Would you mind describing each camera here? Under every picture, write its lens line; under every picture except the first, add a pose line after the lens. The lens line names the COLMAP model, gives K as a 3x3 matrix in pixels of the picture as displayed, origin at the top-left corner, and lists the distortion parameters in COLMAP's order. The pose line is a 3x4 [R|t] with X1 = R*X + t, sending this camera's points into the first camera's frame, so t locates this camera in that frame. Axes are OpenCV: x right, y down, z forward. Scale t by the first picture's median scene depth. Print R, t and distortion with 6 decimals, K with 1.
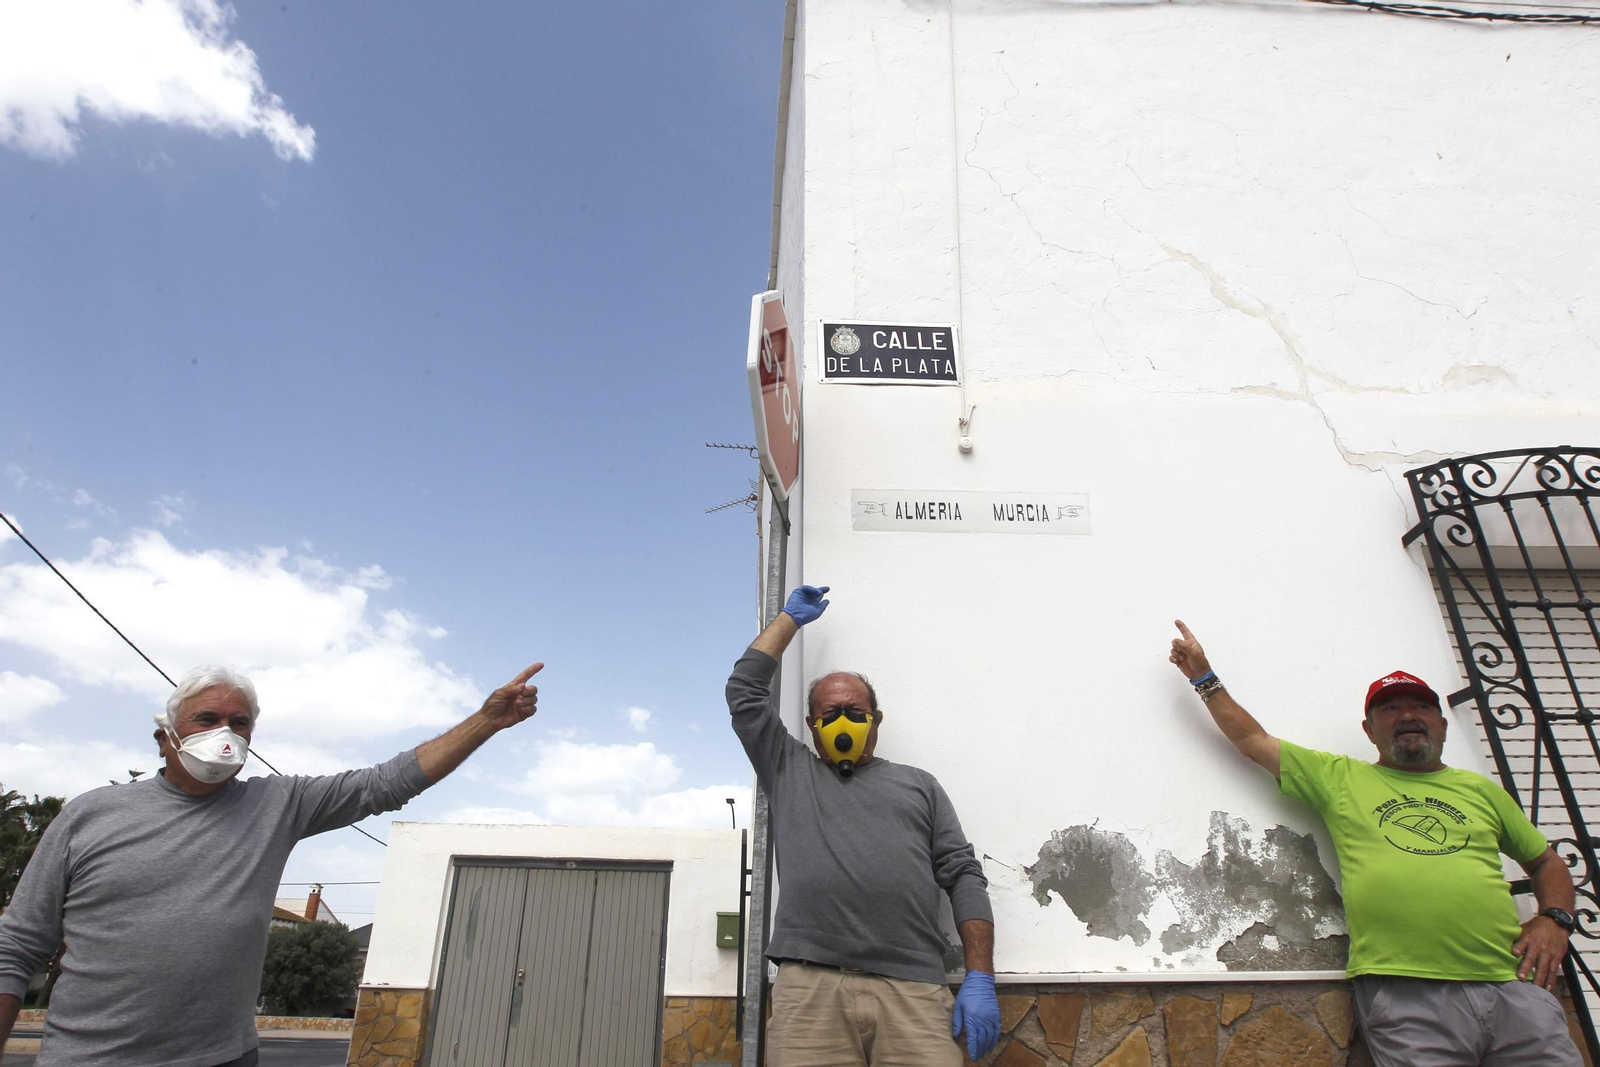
lens RADIAL K [[955.2, 0, 800.0], [0, 955.2, 533.5], [0, 0, 1]] dist [-0.067812, 0.037054]
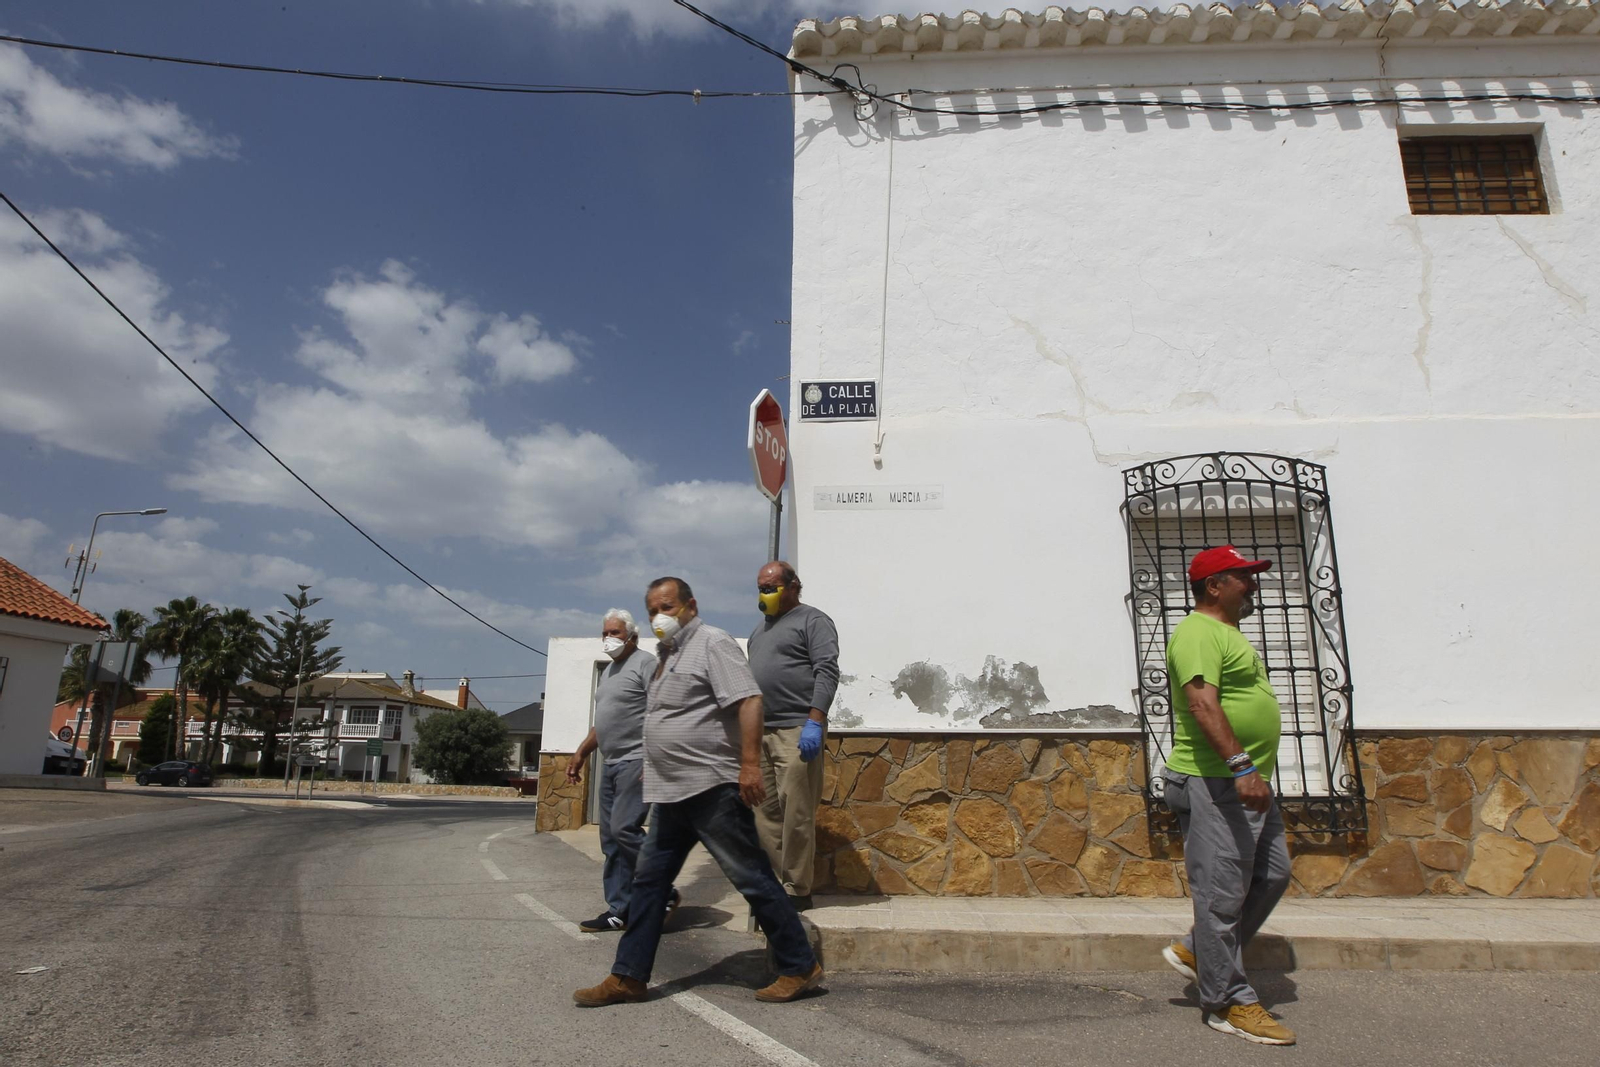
lens RADIAL K [[957.2, 0, 798.7], [0, 957.2, 546.6], [0, 0, 1]] dist [-0.080242, 0.045346]
pose [[0.994148, -0.017003, -0.106679, 0.223359], [0.040161, 0.974925, 0.218878, -0.344590], [0.100283, -0.221882, 0.969903, -0.848943]]
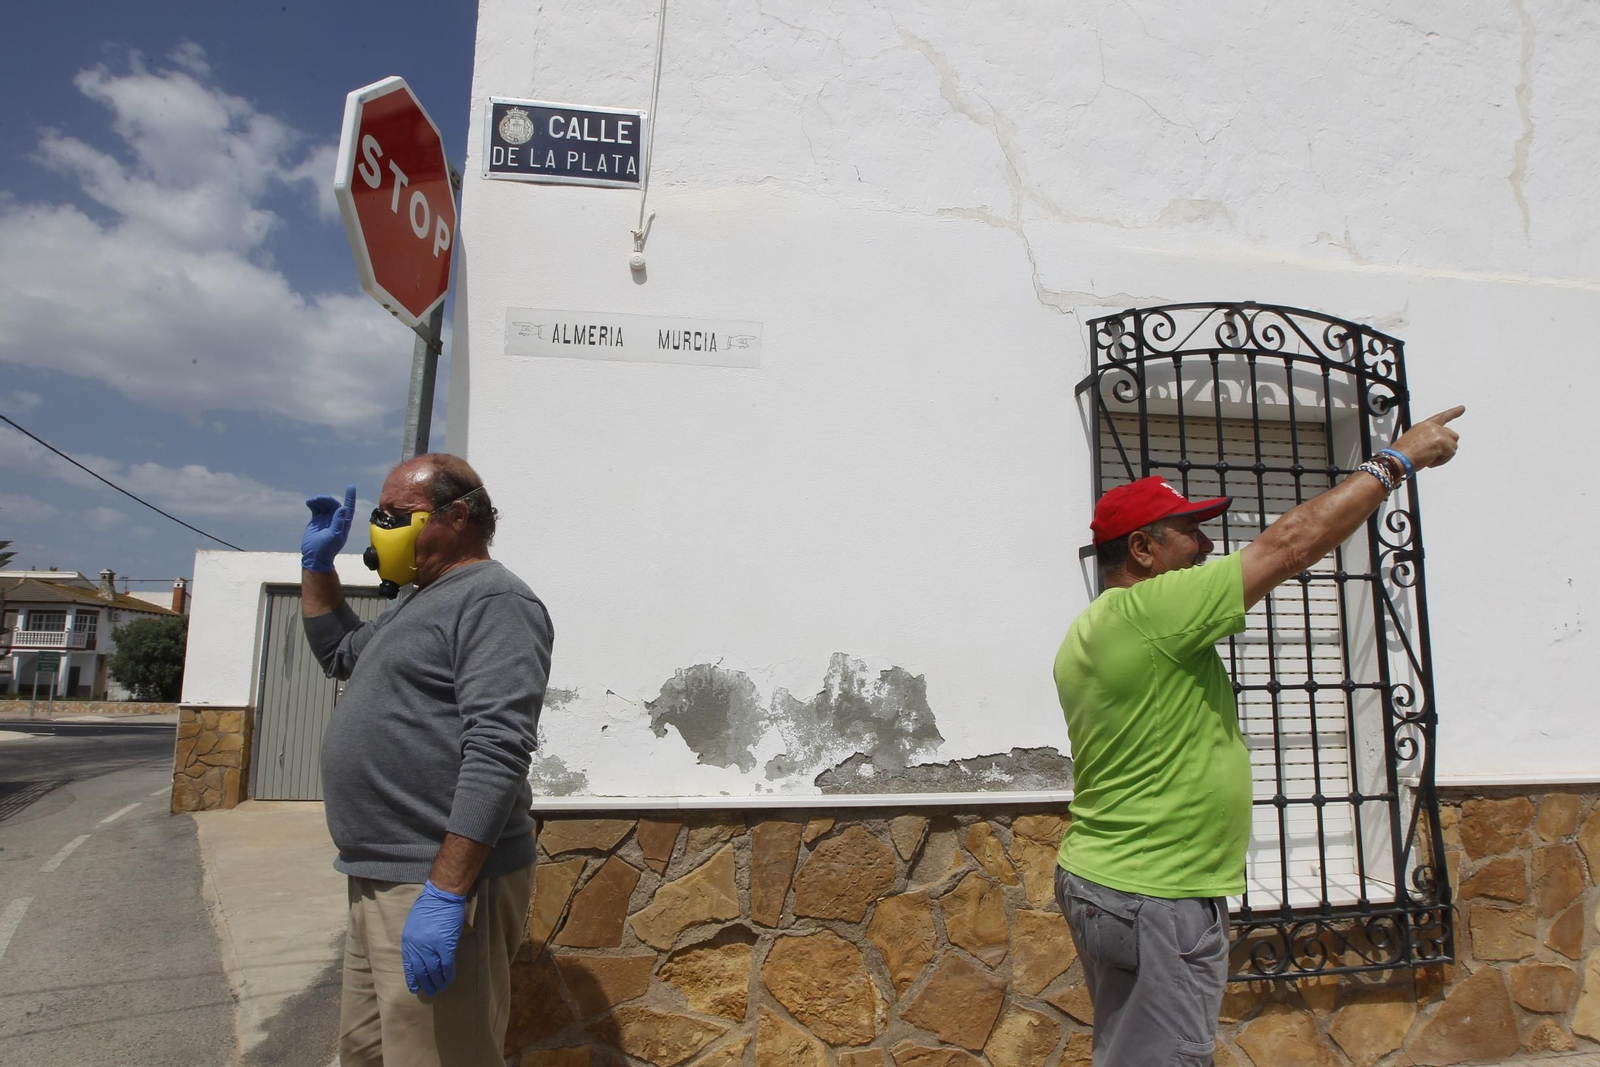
lens RADIAL K [[957.2, 0, 798.7], [0, 957.2, 546.6], [0, 0, 1]] dist [-0.080242, 0.045346]
pose [[0.991587, 0.022098, 0.127545, 0.225110], [-0.061007, 0.948809, 0.309904, -0.128905], [-0.114167, -0.315077, 0.942174, 0.024647]]
